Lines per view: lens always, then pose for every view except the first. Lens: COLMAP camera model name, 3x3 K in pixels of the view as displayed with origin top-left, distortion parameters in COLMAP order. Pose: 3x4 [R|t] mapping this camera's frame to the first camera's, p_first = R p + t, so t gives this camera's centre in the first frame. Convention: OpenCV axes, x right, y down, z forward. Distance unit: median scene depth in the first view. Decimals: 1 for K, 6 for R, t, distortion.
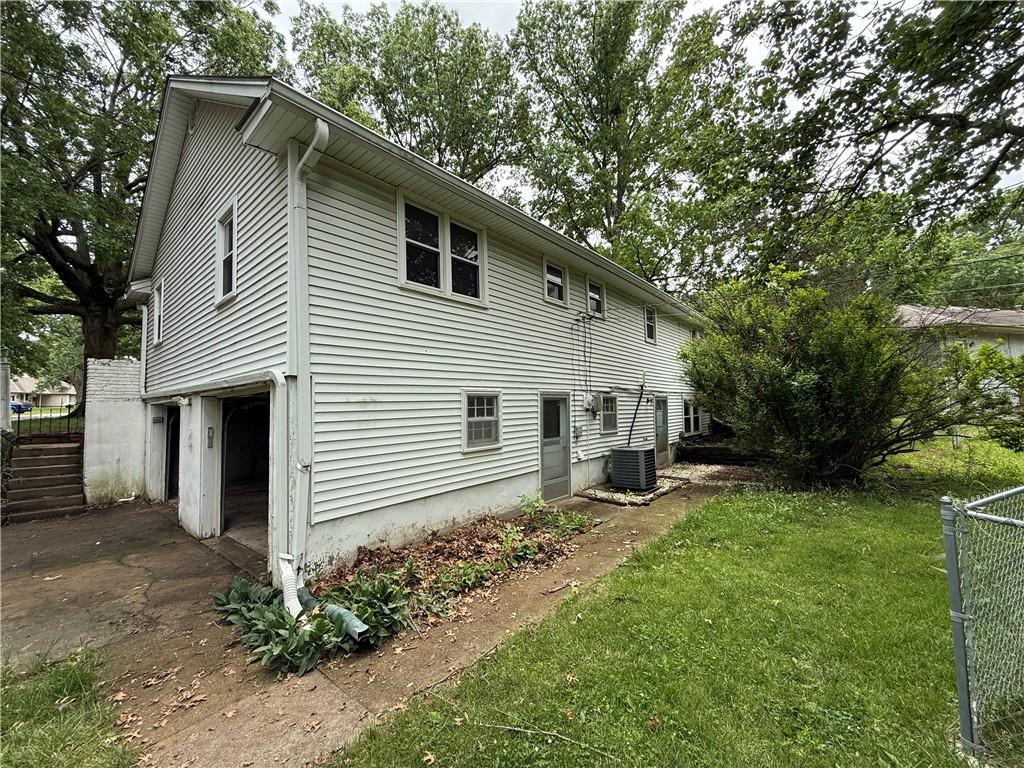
lens RADIAL K [[409.3, 0, 510.9], [0, 409.3, 385.2], [0, 0, 1]] dist [-0.000160, 0.000509]
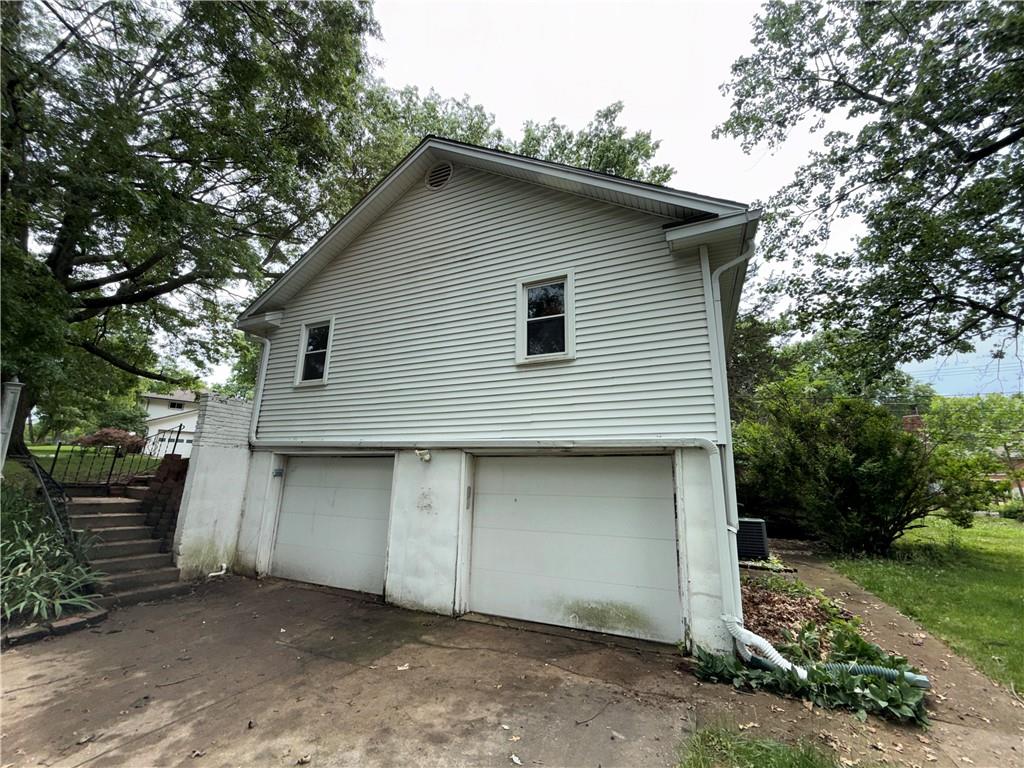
lens RADIAL K [[409.3, 0, 511.5], [0, 409.3, 386.7], [0, 0, 1]] dist [-0.000160, 0.000509]
pose [[0.957976, 0.107652, 0.265882, -0.748087], [-0.064614, 0.984068, -0.165633, 0.020645], [-0.279477, 0.141493, 0.949670, 0.042883]]
